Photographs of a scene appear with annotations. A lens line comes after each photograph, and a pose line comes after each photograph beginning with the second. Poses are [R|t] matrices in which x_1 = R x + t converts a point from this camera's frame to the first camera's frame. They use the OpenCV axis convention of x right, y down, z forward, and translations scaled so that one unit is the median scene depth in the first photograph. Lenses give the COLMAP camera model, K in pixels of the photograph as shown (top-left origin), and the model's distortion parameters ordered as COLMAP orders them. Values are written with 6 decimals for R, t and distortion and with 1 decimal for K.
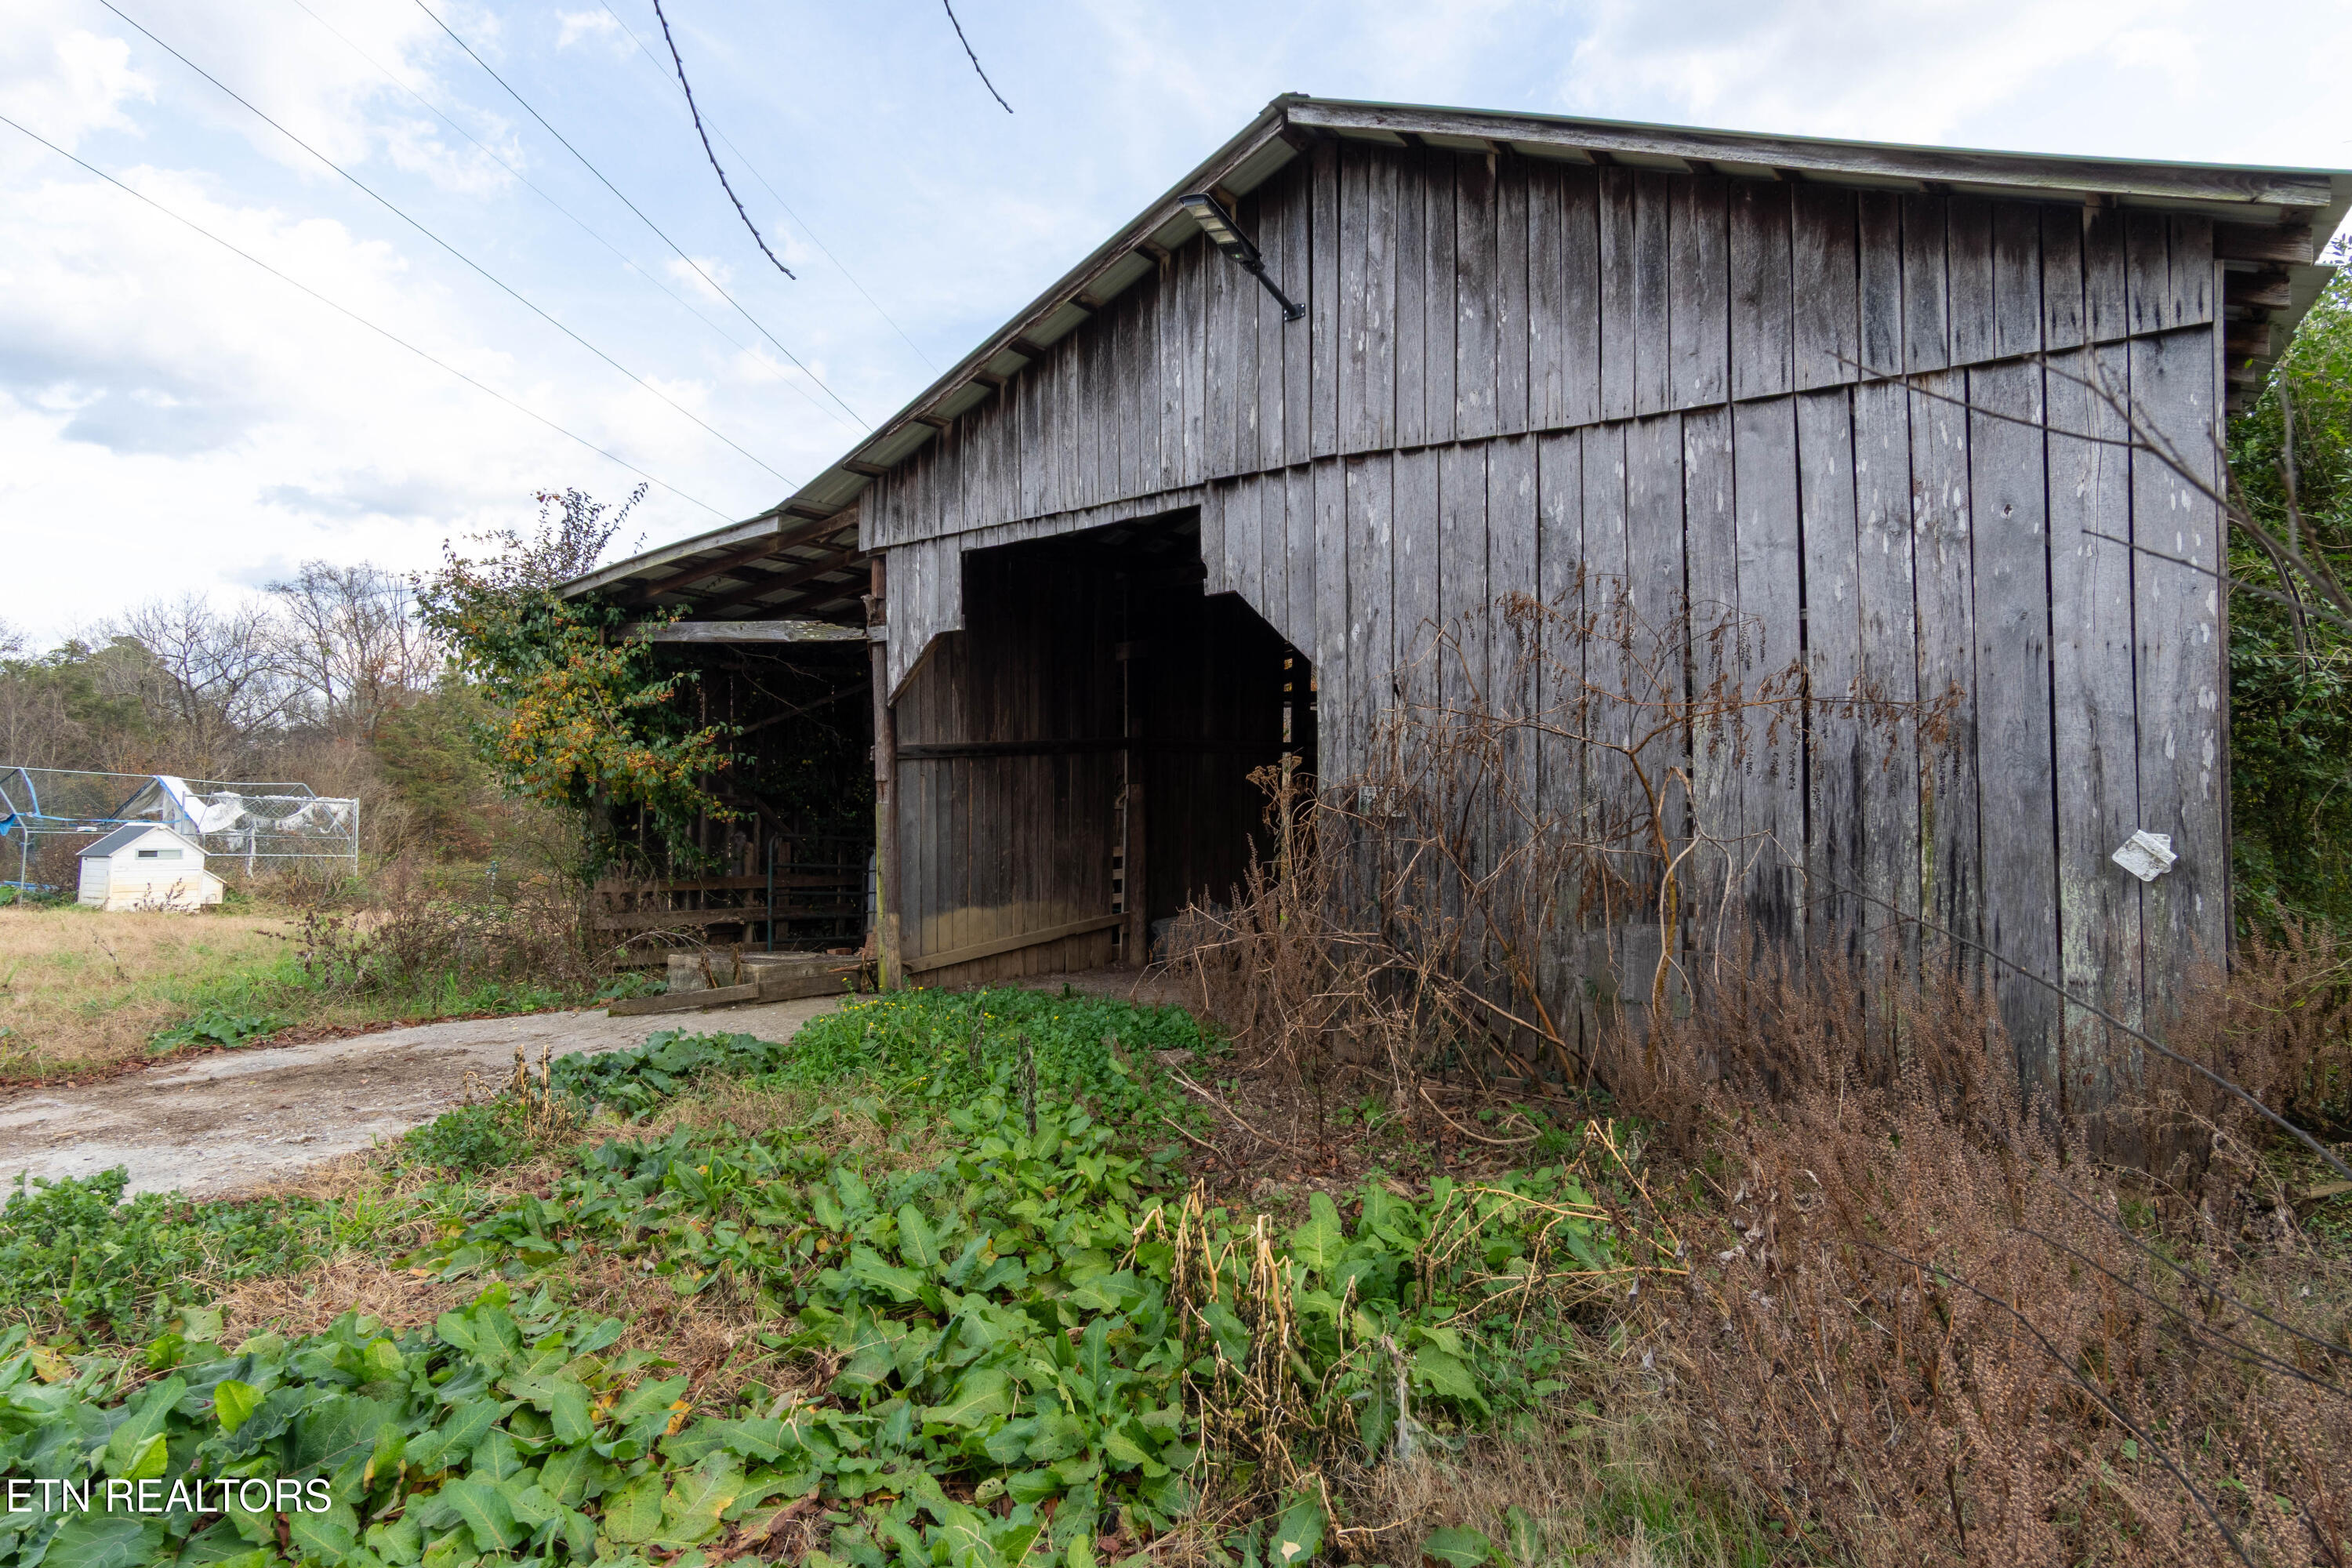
lens RADIAL K [[1231.1, 0, 1176.0], [0, 1231.1, 784.0], [0, 0, 1]] dist [0.000643, 0.001572]
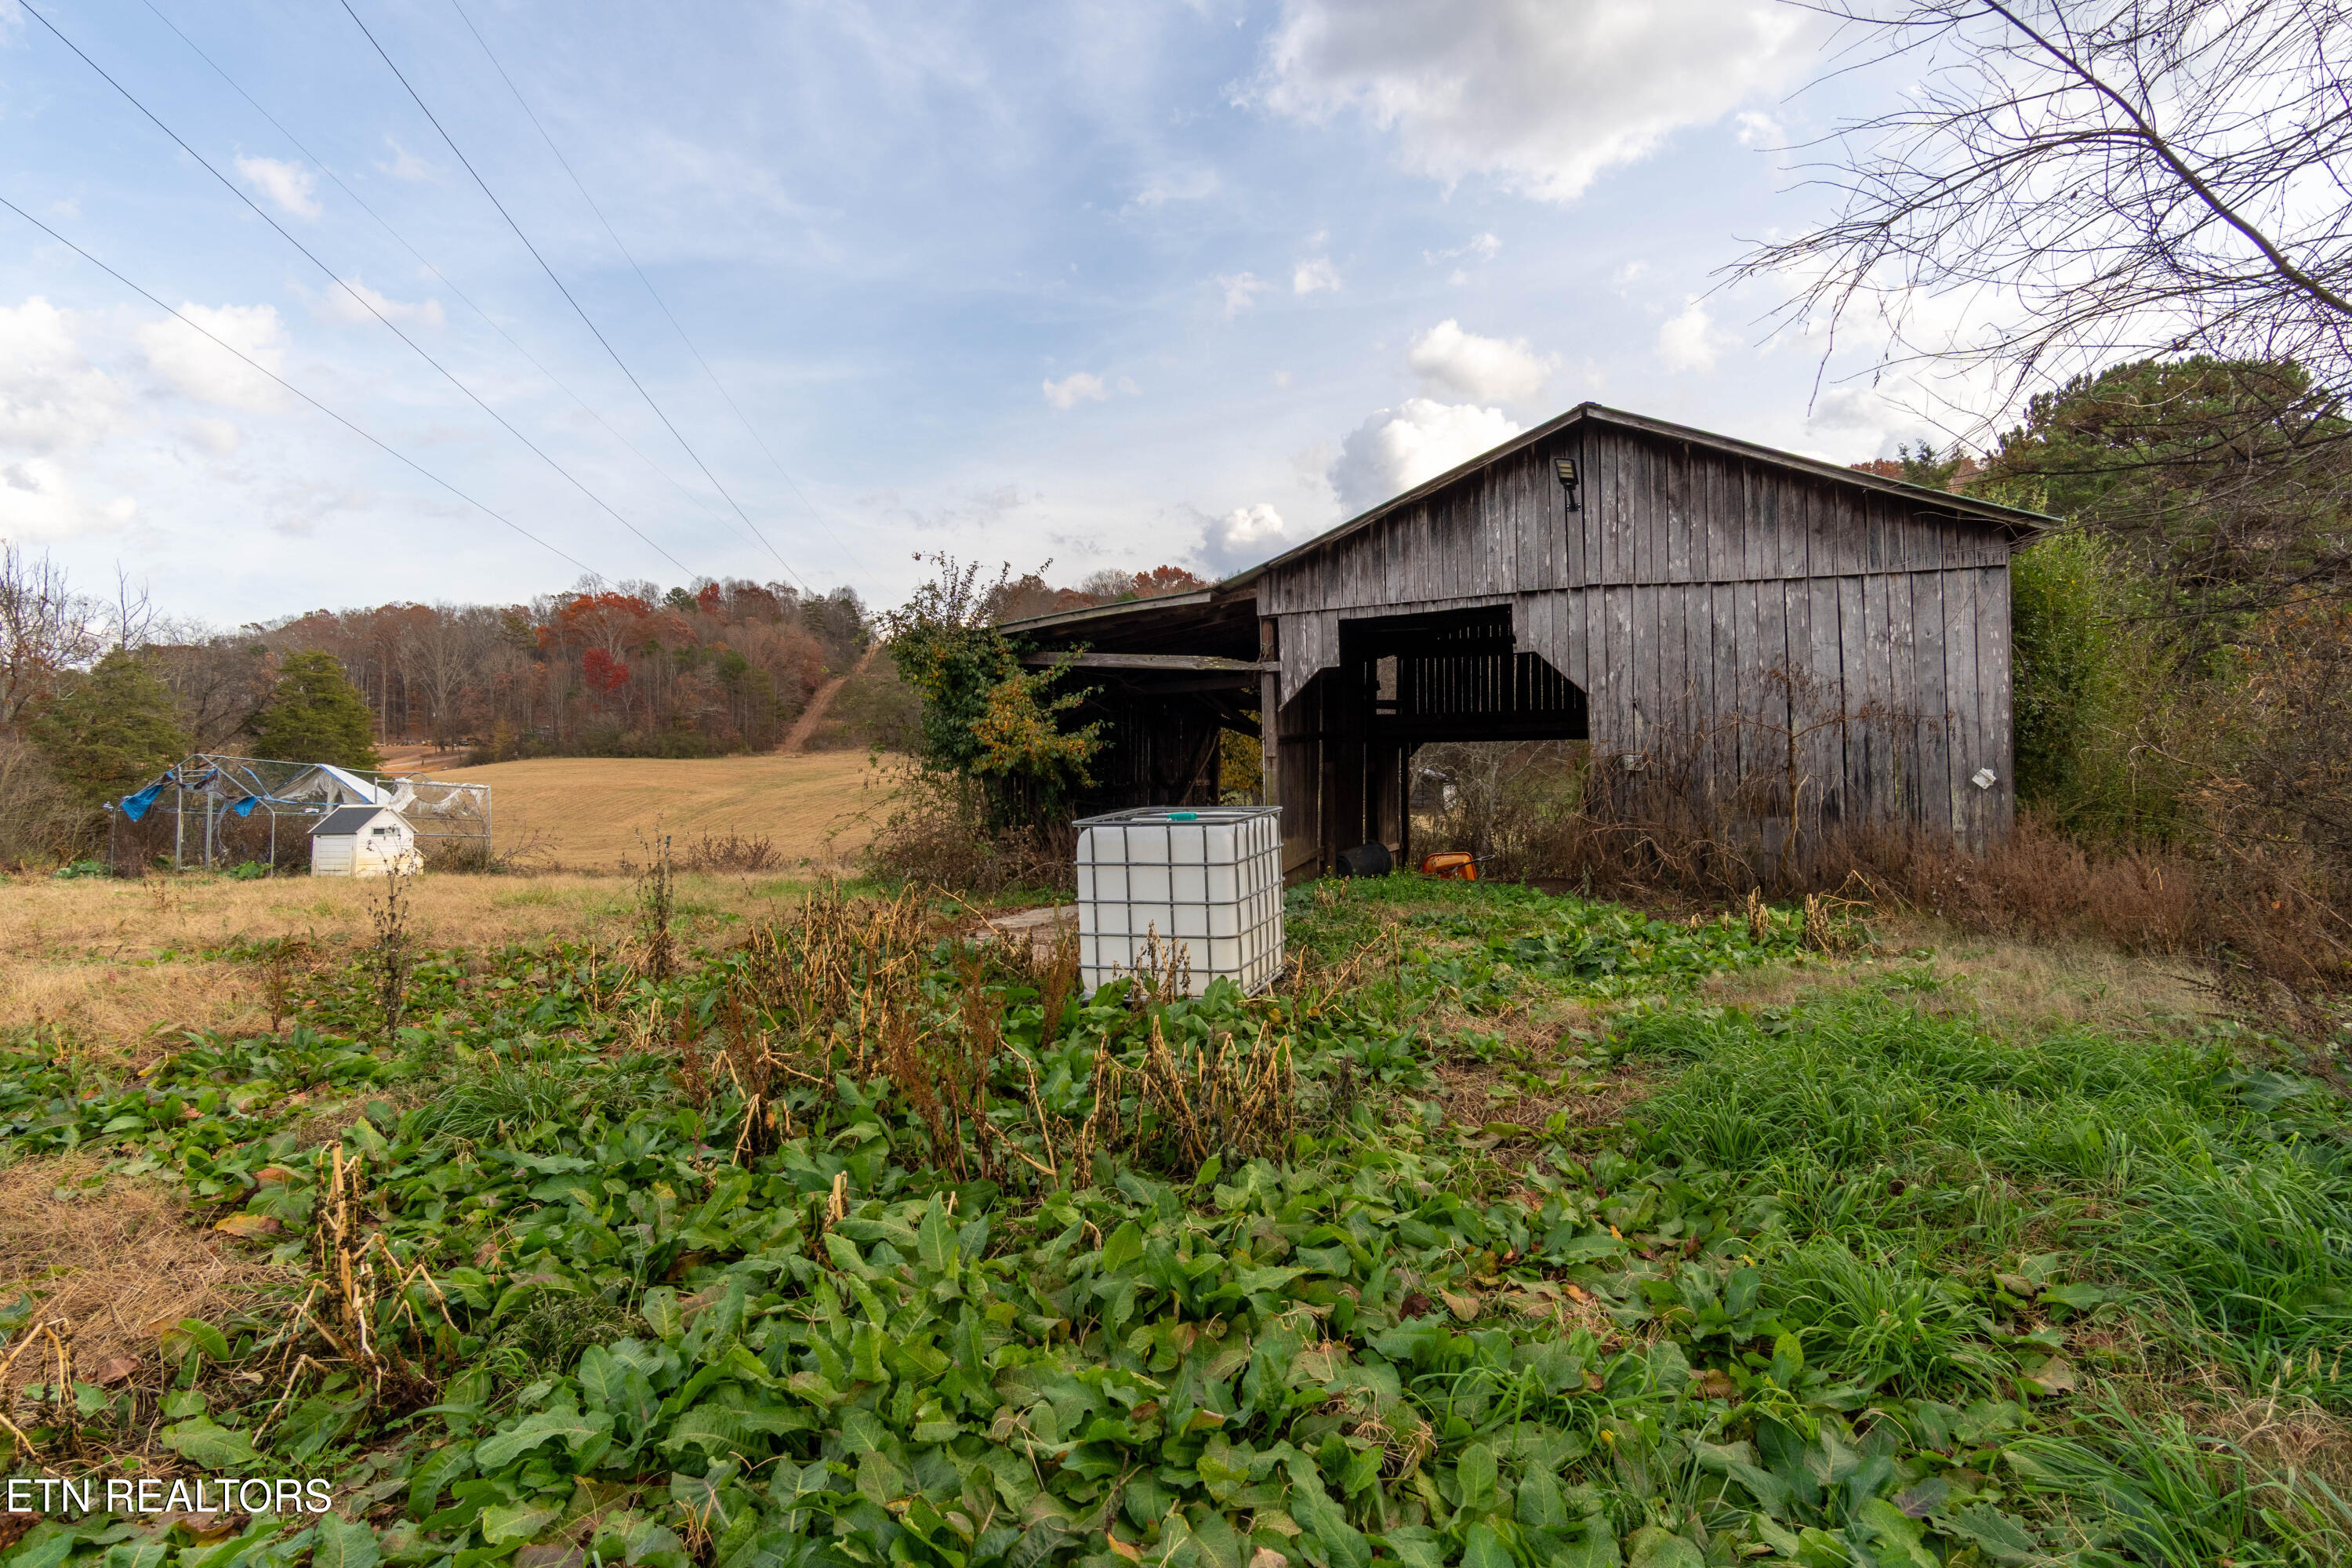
lens RADIAL K [[1231.1, 0, 1176.0], [0, 1231.1, 784.0], [0, 0, 1]] dist [0.000643, 0.001572]
pose [[0.970293, -0.007874, 0.241805, -0.988556], [0.007254, 0.999968, 0.003455, 0.034968], [-0.241825, -0.001598, 0.970319, -0.718463]]
